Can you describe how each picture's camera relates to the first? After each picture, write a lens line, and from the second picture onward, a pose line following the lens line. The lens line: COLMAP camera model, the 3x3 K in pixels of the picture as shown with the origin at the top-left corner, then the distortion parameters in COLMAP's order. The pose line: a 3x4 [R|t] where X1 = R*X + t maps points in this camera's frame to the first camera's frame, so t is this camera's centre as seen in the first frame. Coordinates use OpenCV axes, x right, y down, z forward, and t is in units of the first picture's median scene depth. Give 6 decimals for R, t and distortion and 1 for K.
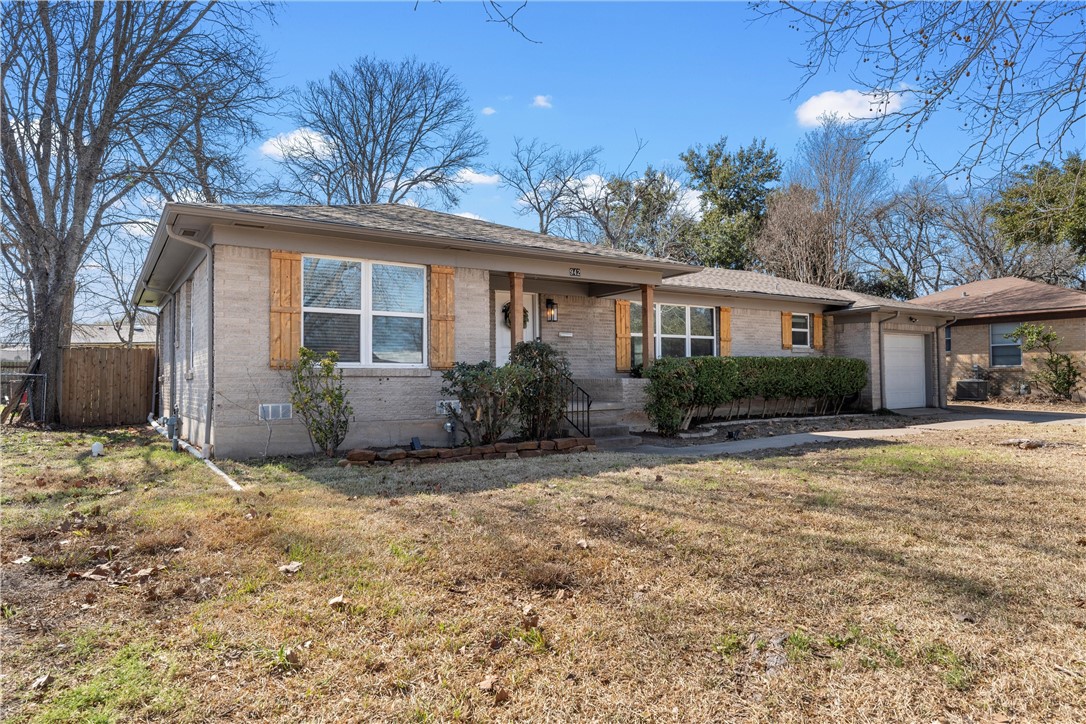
lens RADIAL K [[678.0, 0, 541.3], [0, 678.0, 361.4], [0, 0, 1]] dist [0.010587, -0.000177]
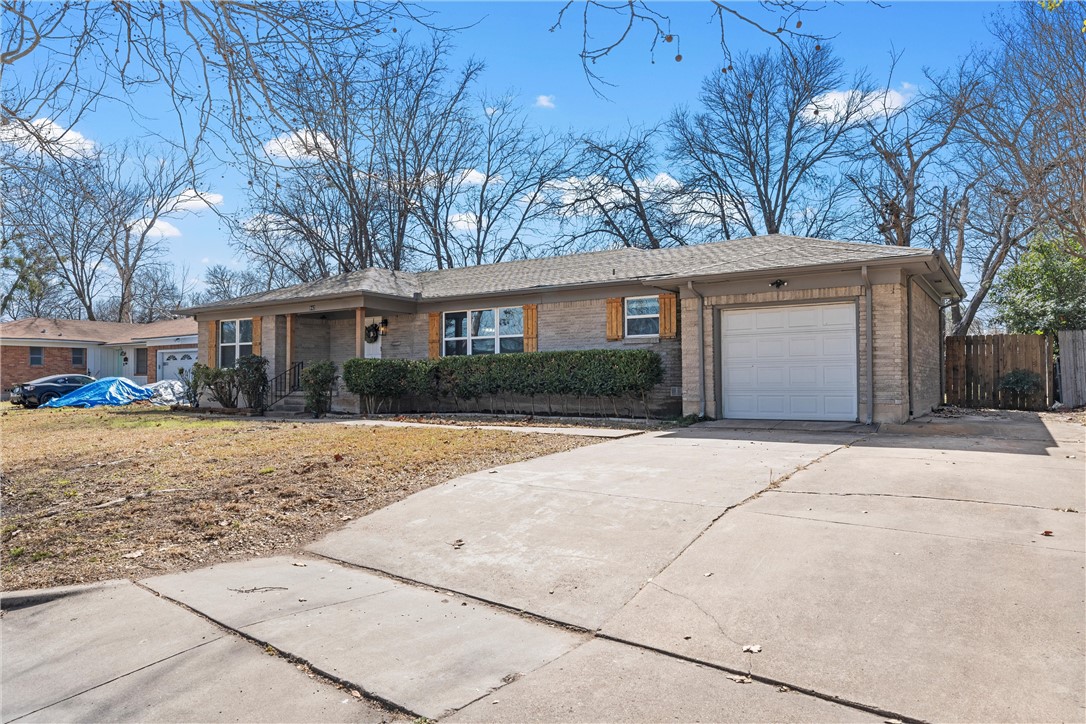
lens RADIAL K [[678.0, 0, 543.9], [0, 678.0, 365.3], [0, 0, 1]] dist [0.010587, -0.000177]
pose [[0.393480, -0.014301, -0.919222, 1.363394], [0.024780, 0.999681, -0.004946, 0.018638], [0.918999, -0.020833, 0.393708, 0.693472]]
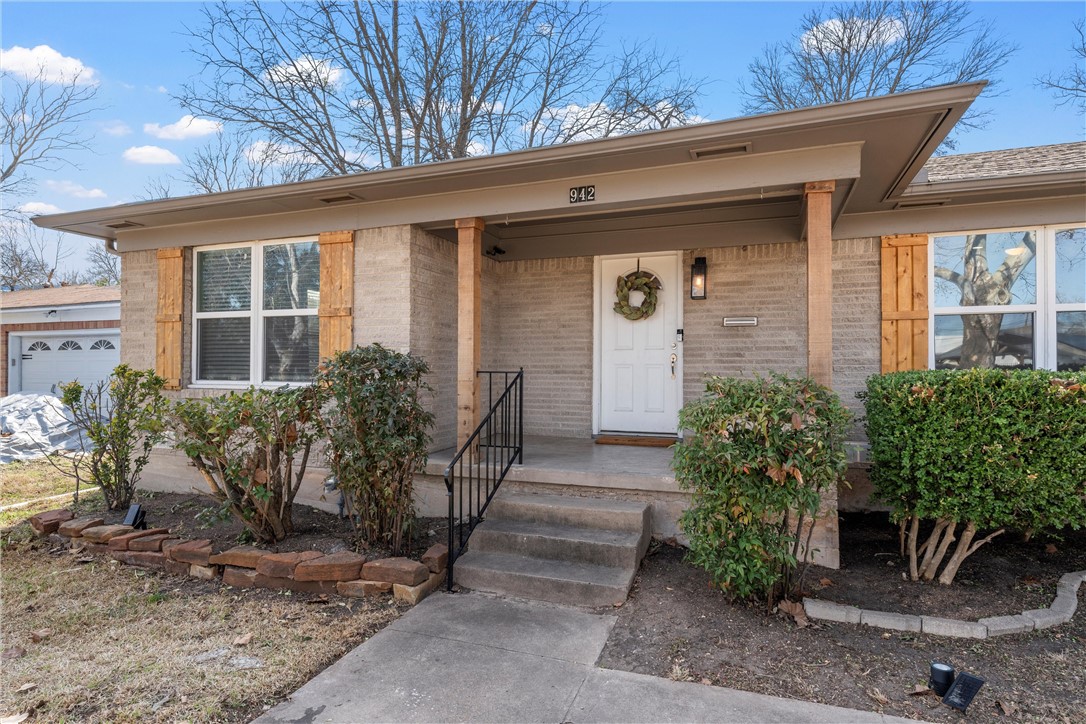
lens RADIAL K [[570.1, 0, 546.6], [0, 570.1, 360.0], [0, 0, 1]] dist [0.003491, 0.000150]
pose [[0.588908, -0.003043, -0.808194, 0.286711], [0.013351, 0.999893, 0.005964, -0.013828], [0.808090, -0.014303, 0.588886, 0.590661]]
